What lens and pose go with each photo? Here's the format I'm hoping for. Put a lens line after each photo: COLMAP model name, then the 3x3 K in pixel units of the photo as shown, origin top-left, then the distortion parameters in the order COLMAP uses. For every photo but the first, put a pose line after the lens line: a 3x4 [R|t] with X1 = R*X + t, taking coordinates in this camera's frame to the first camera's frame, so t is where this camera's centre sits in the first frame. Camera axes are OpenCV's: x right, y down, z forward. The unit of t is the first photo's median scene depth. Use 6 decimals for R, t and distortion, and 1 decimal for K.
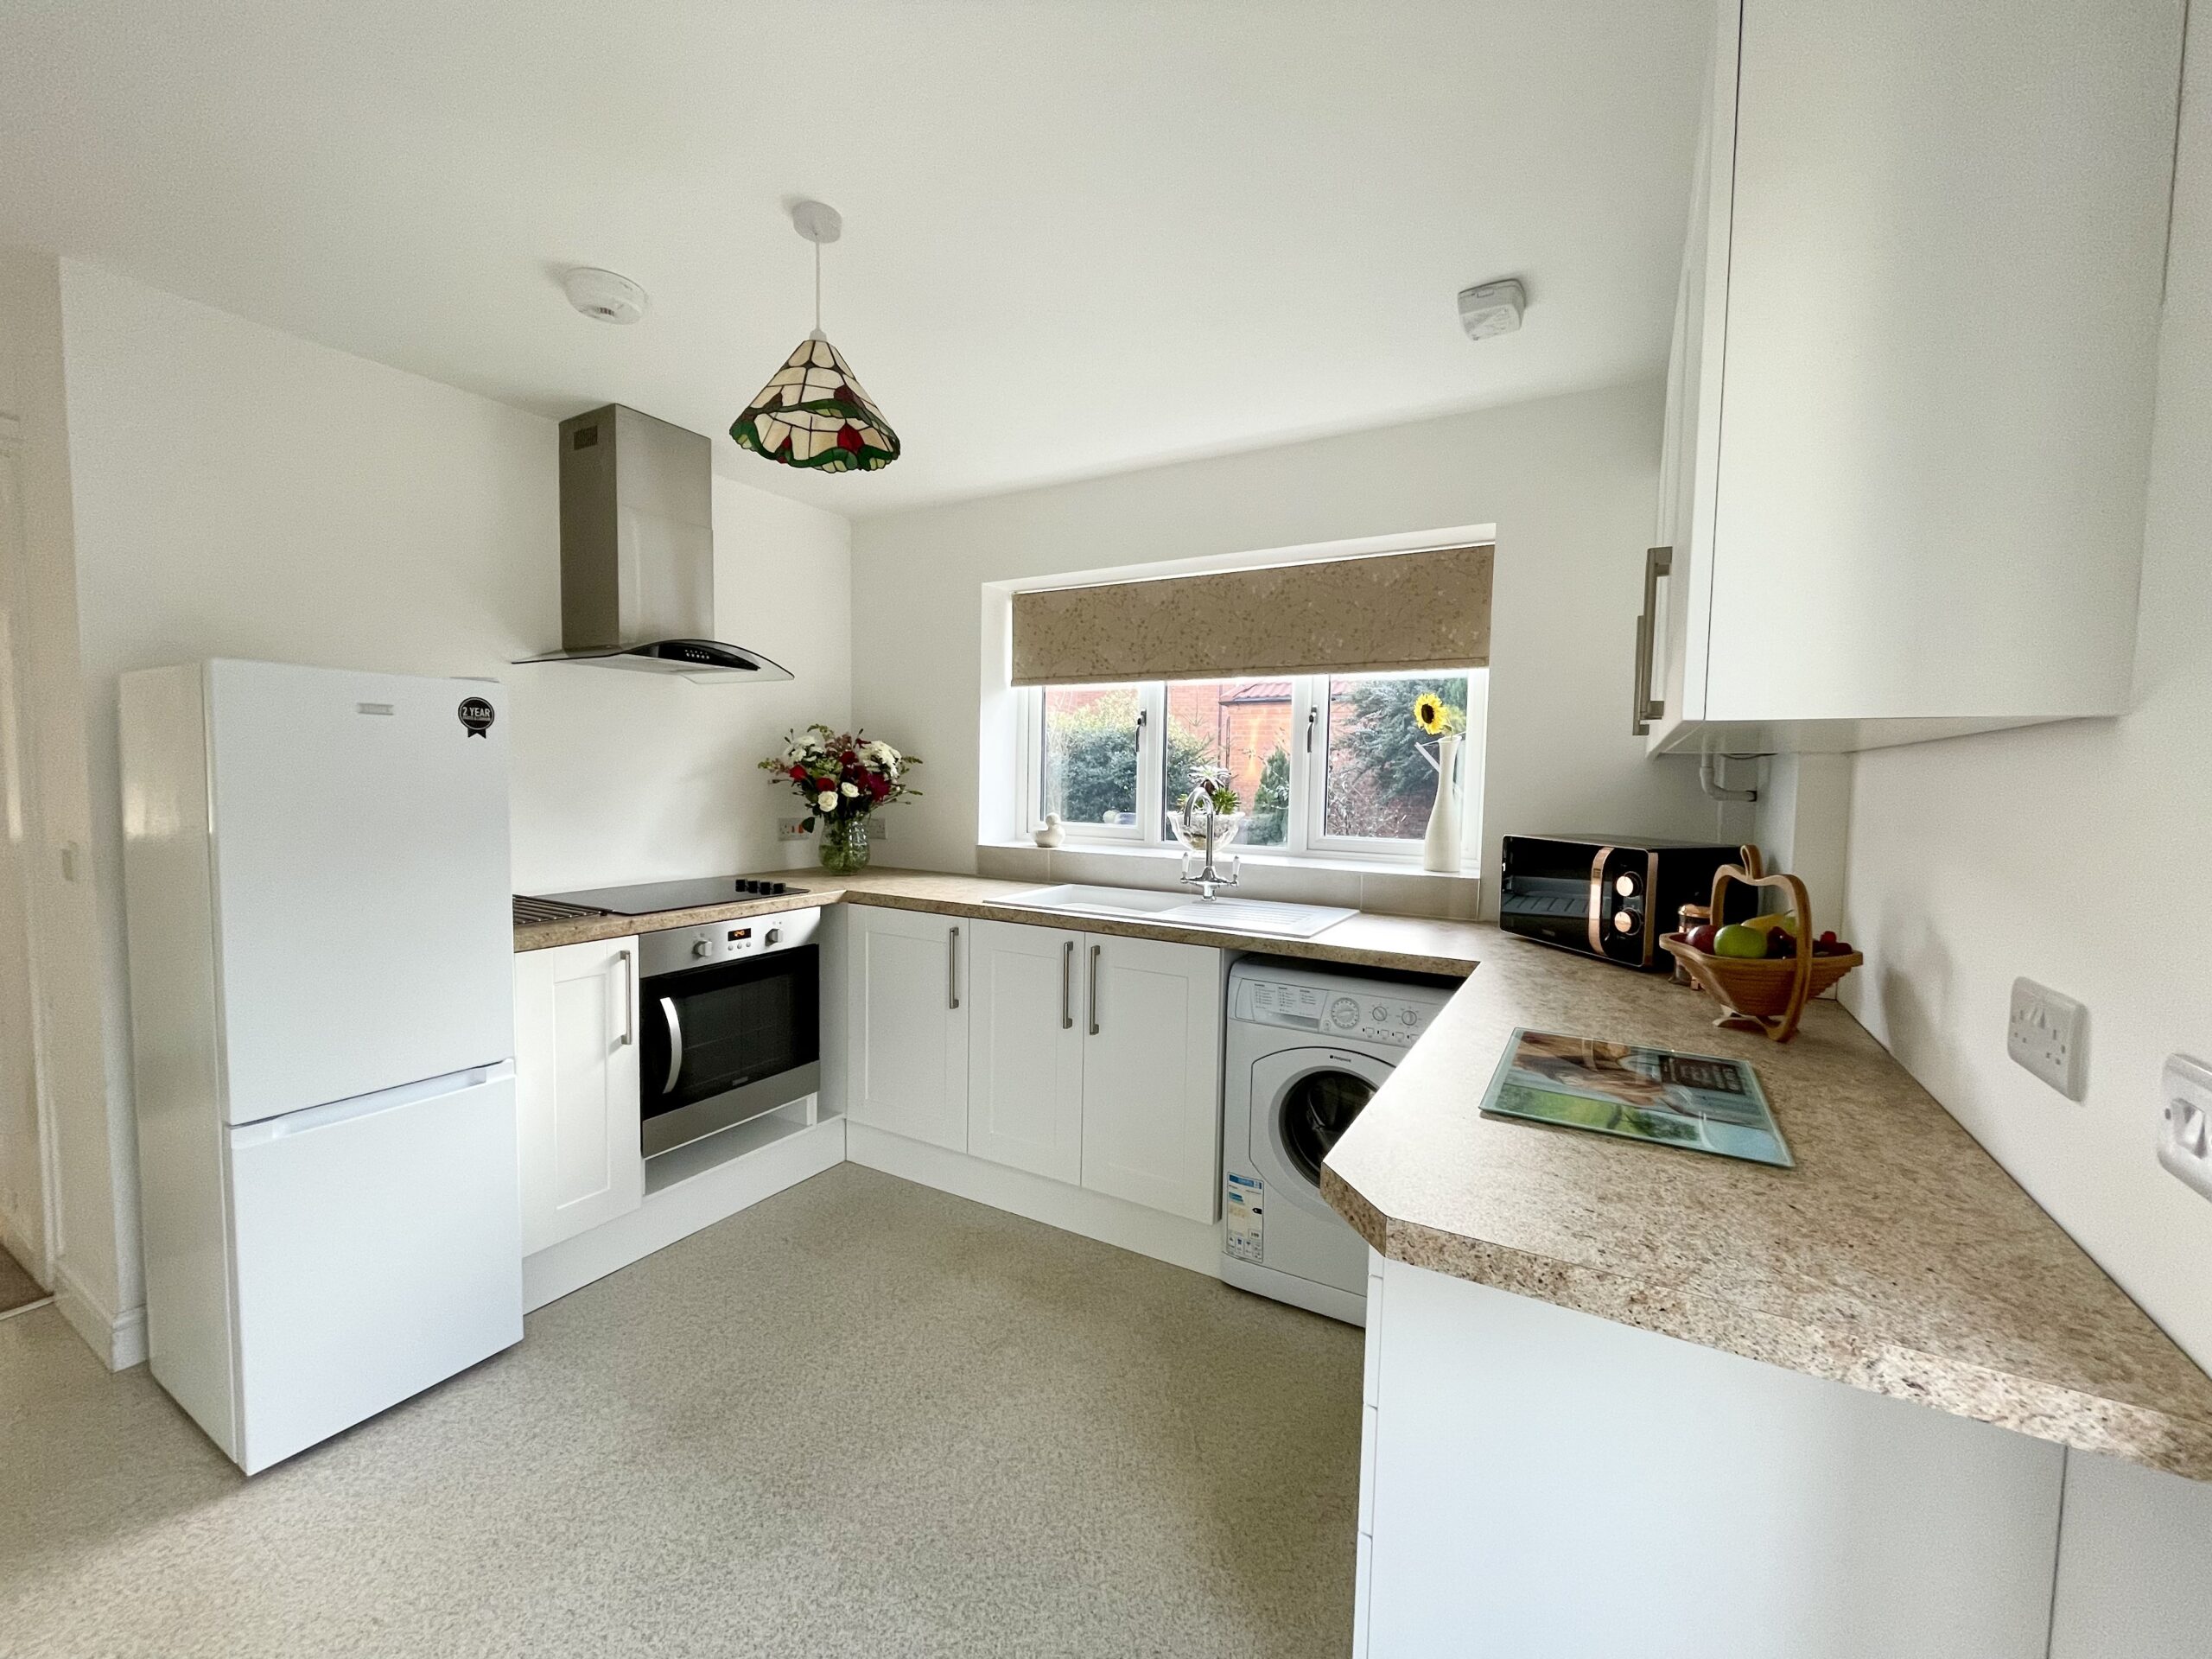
lens RADIAL K [[891.6, 0, 1104.3], [0, 891.6, 830.0], [0, 0, 1]] dist [-0.002450, 0.000179]
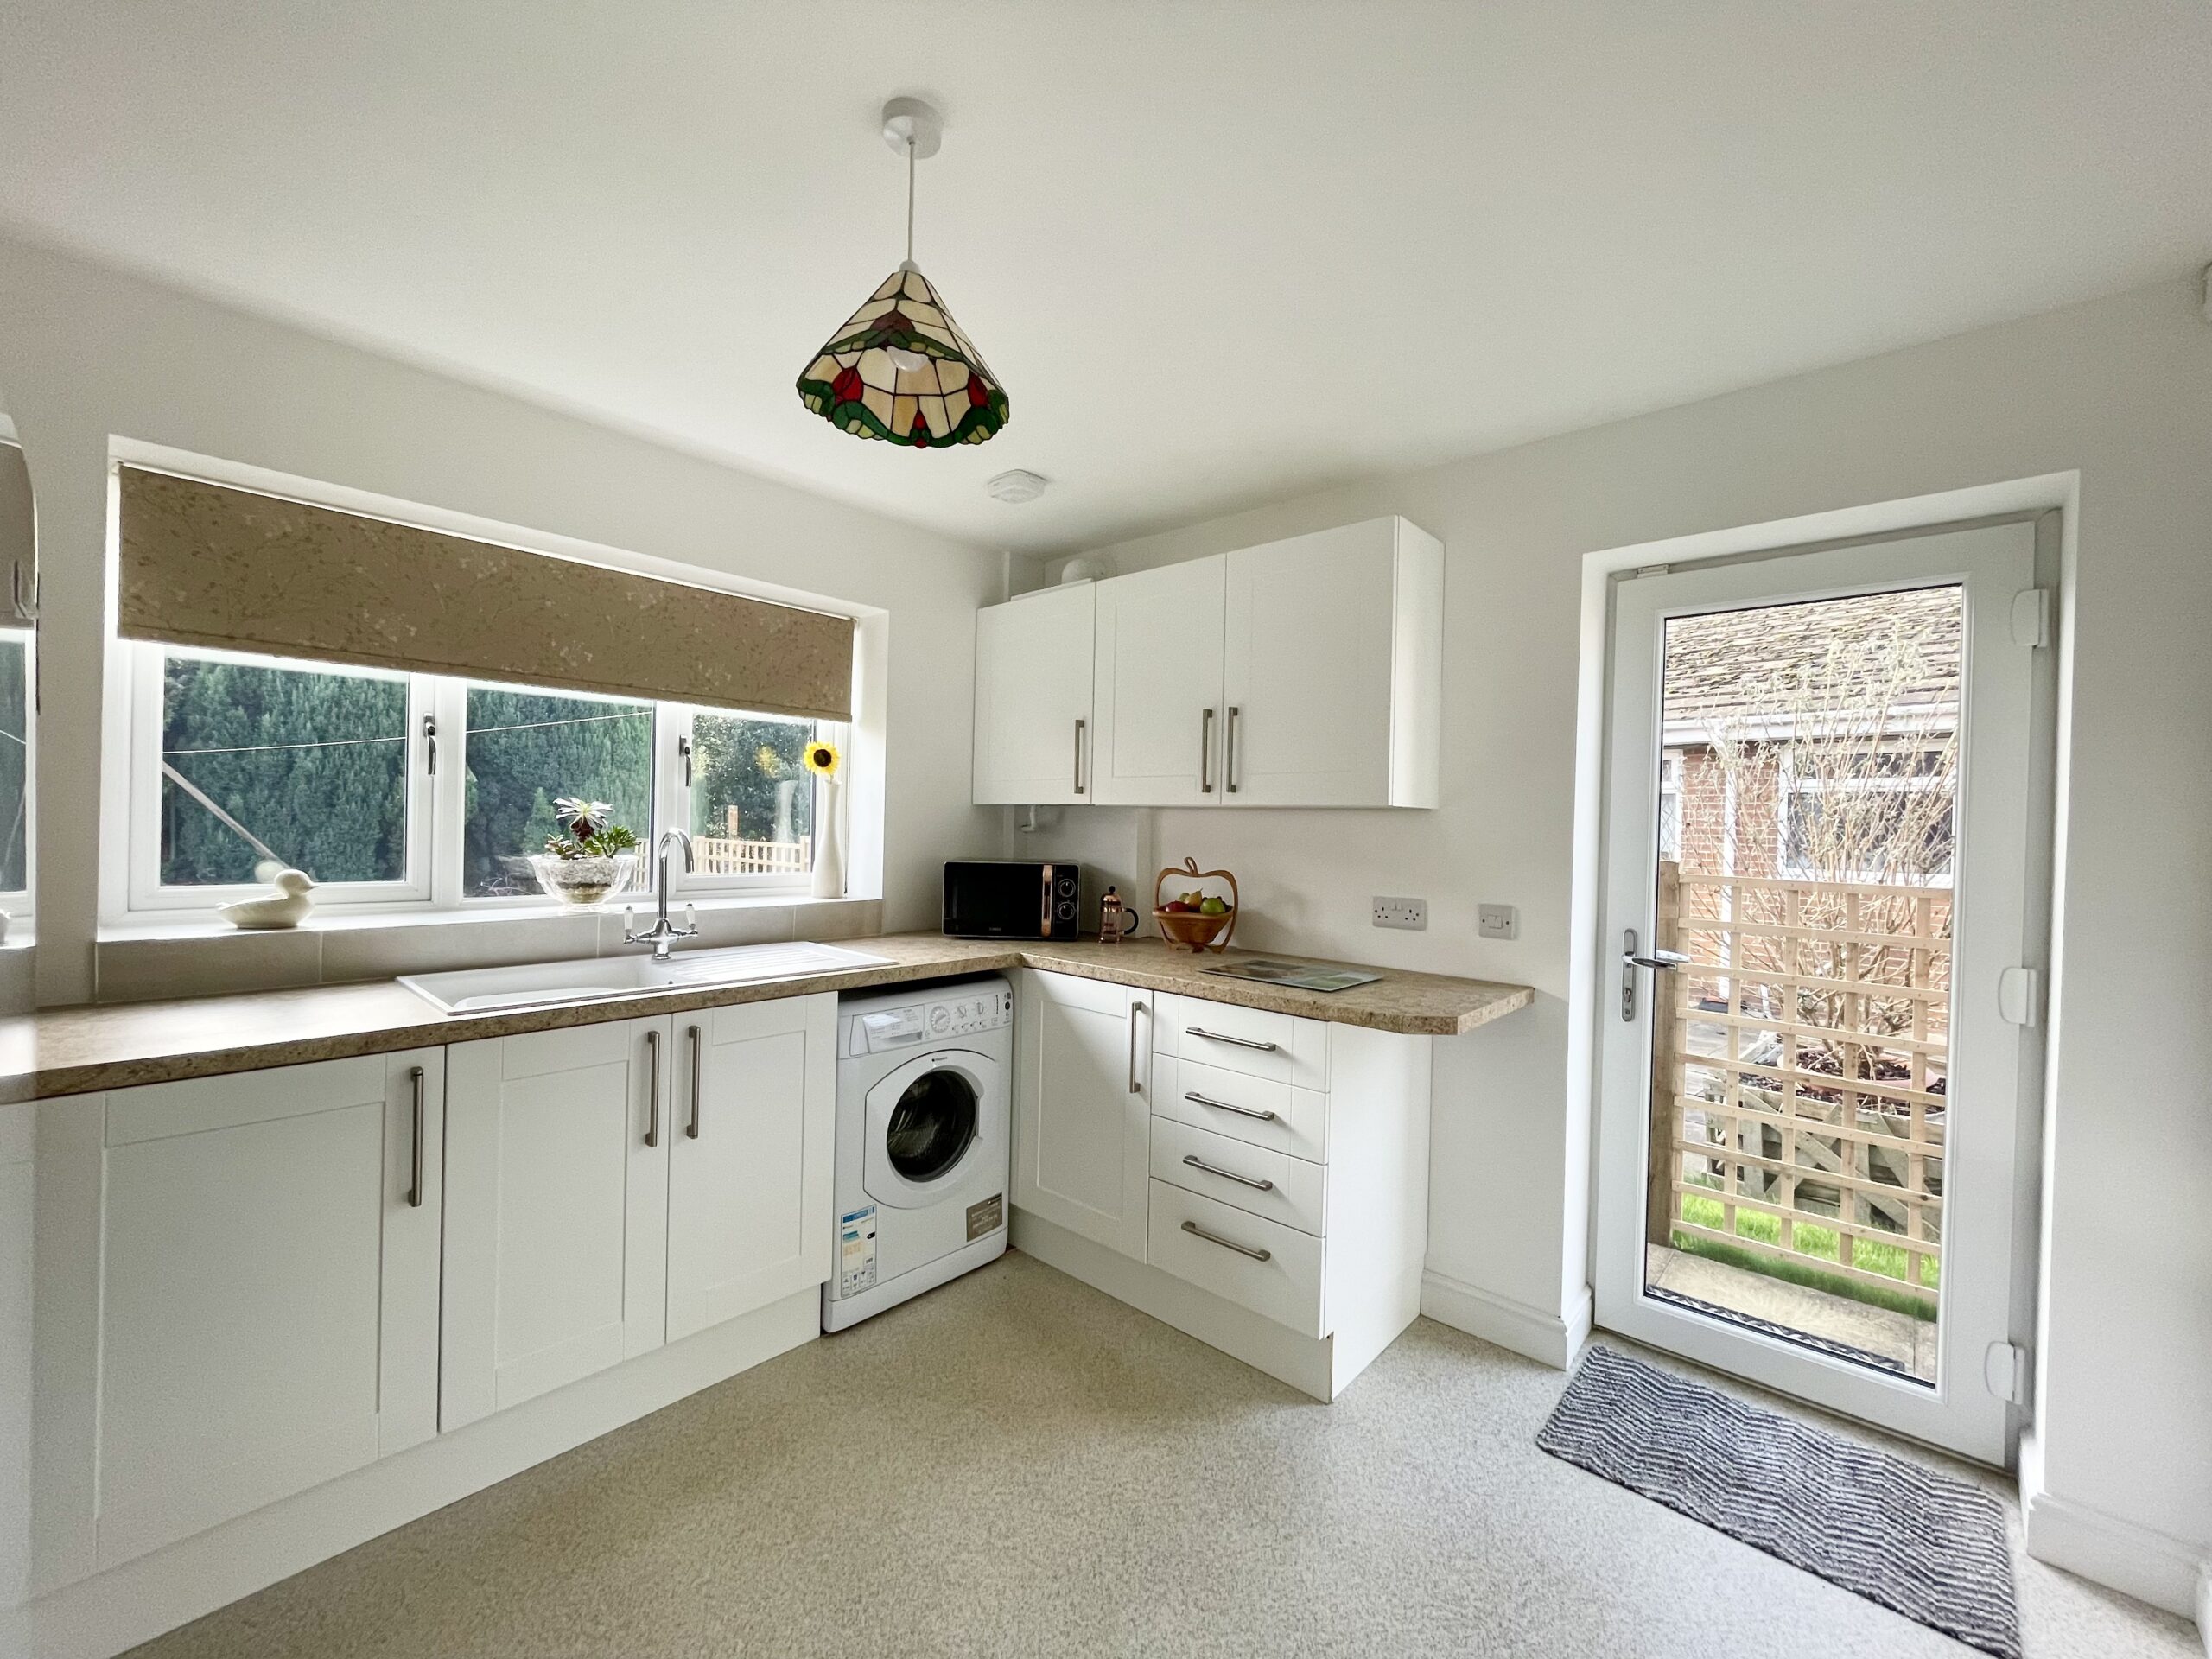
lens RADIAL K [[891.6, 0, 1104.3], [0, 891.6, 830.0], [0, 0, 1]] dist [-0.002450, 0.000179]
pose [[0.206387, -0.018198, 0.978301, -0.642916], [0.039597, 0.999163, 0.010232, -0.036825], [-0.977669, 0.036626, 0.206935, 0.415073]]
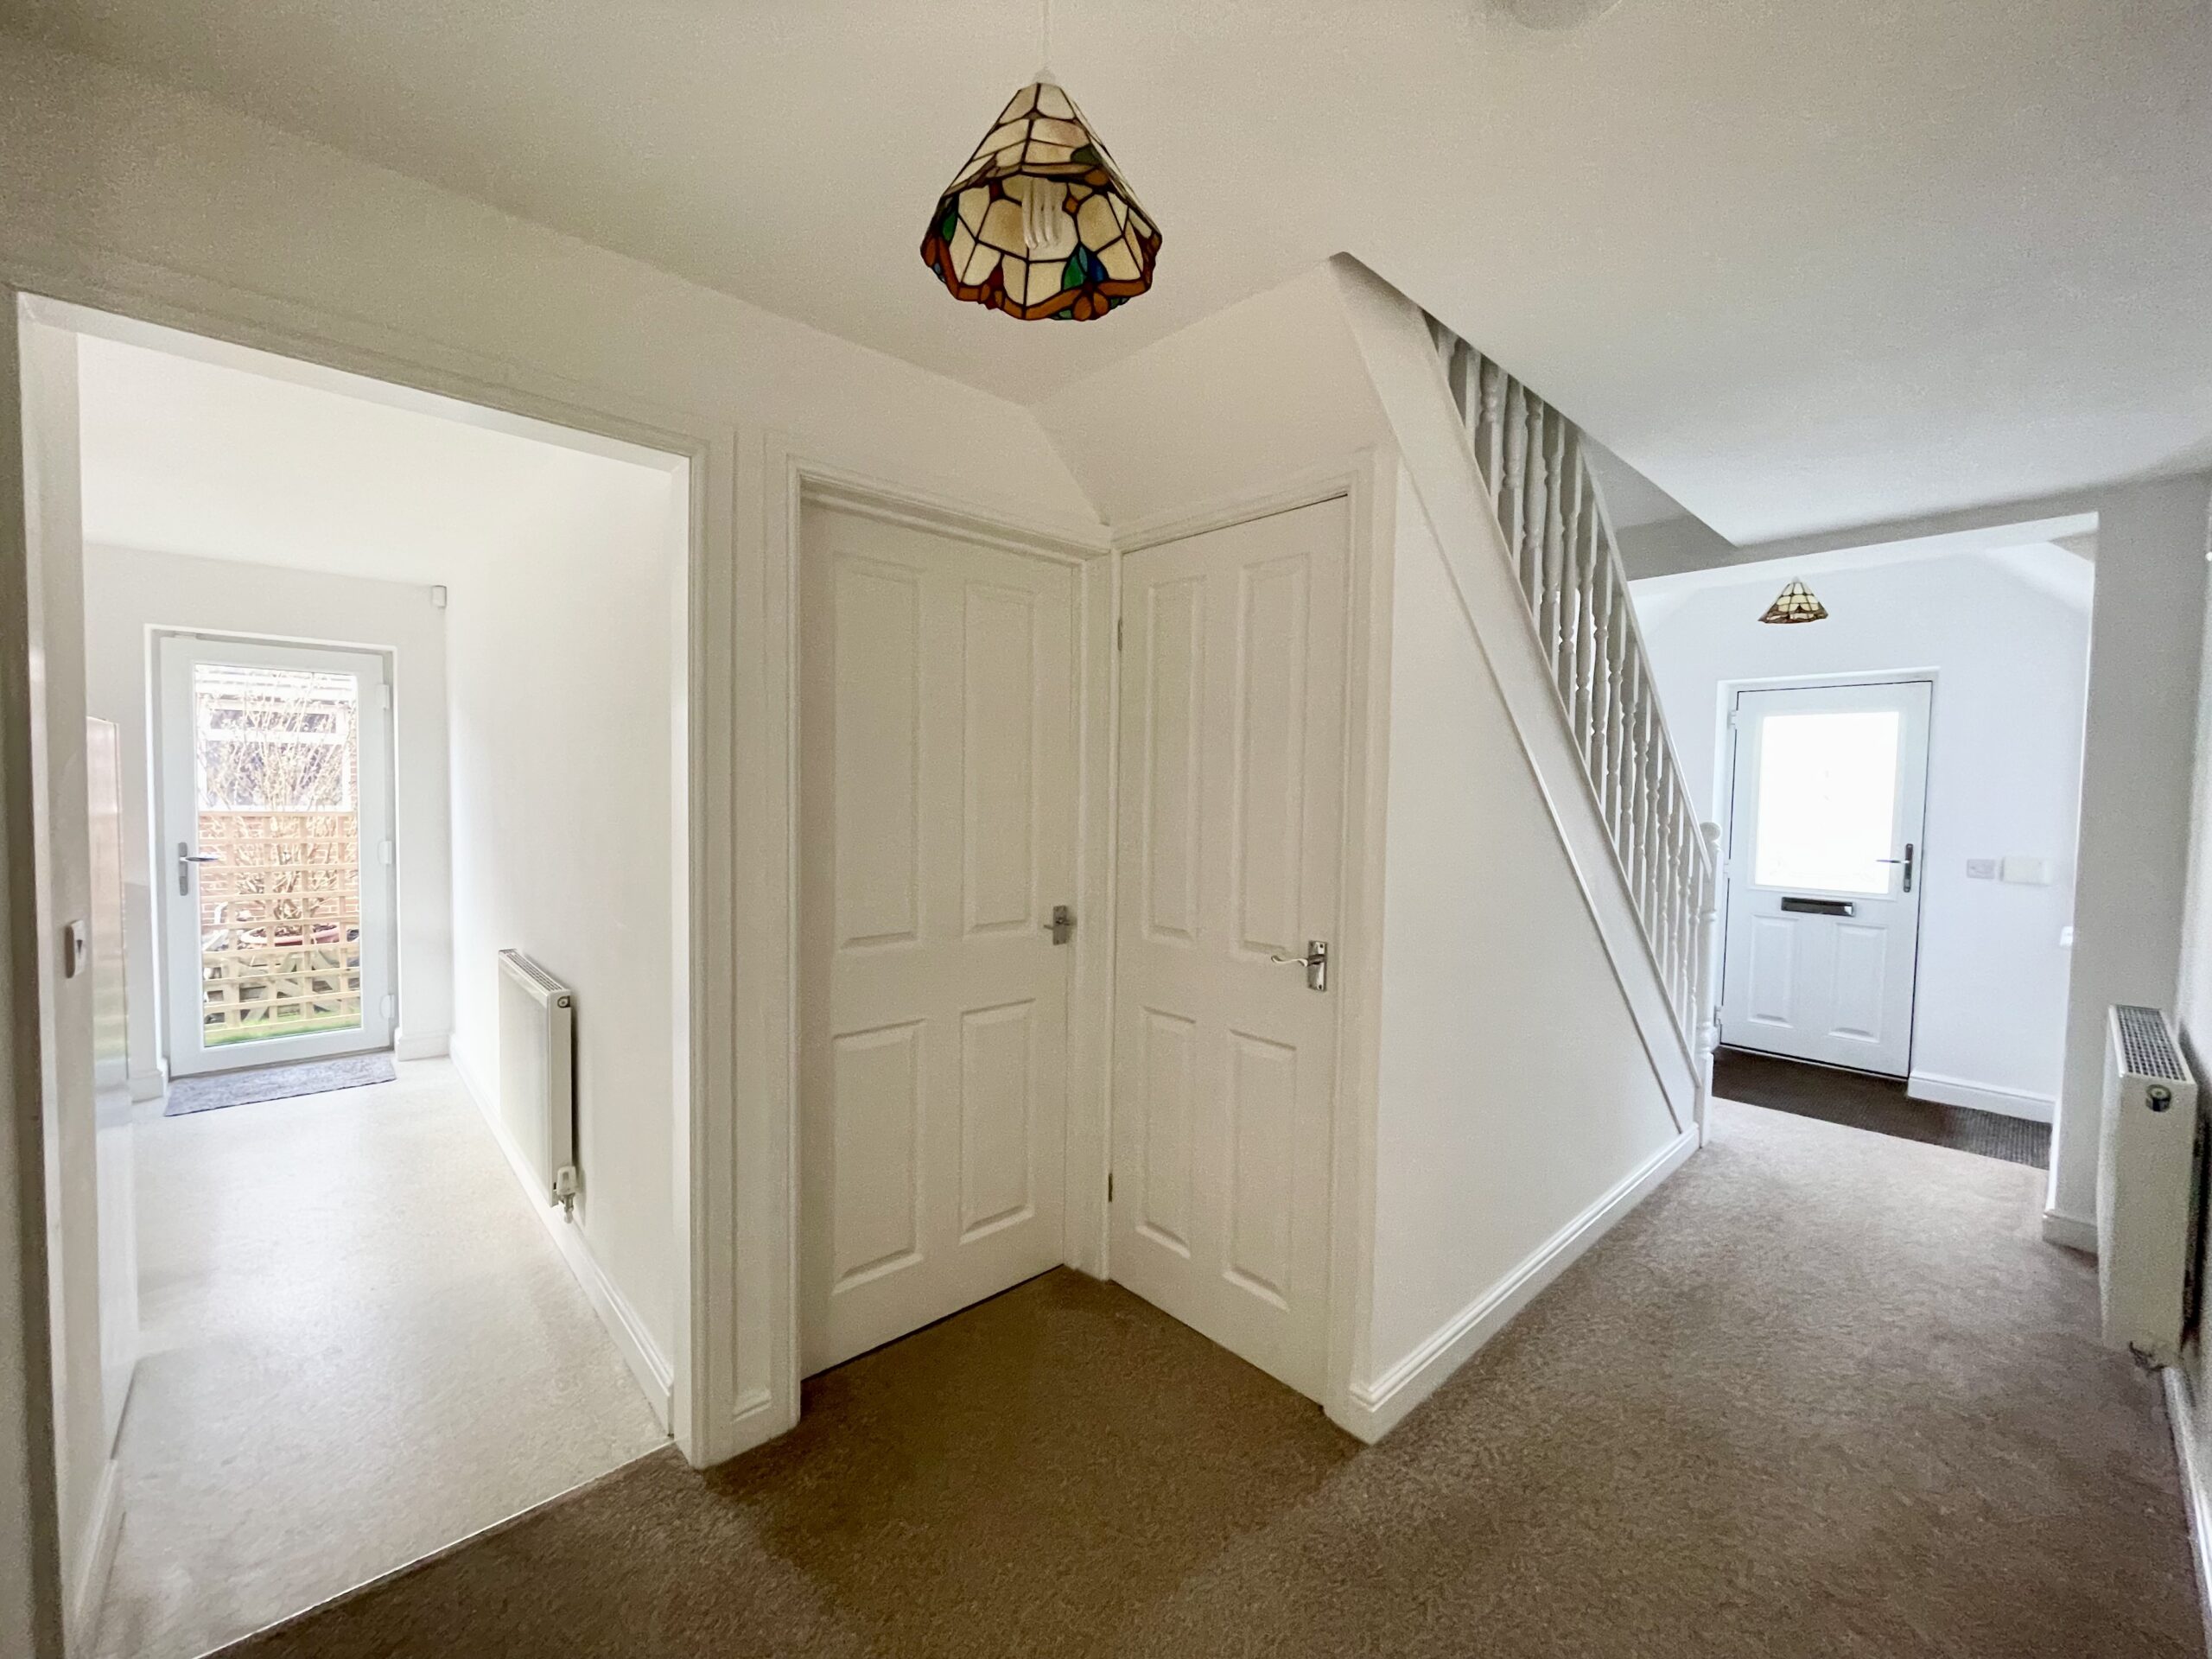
lens RADIAL K [[885.6, 0, 1105.6], [0, 885.6, 838.1], [0, 0, 1]] dist [-0.000158, 0.000120]
pose [[-0.951886, -0.046168, 0.302956, -1.400176], [-0.014591, 0.994294, 0.105676, -0.083749], [-0.306106, 0.096171, -0.947127, 0.892861]]
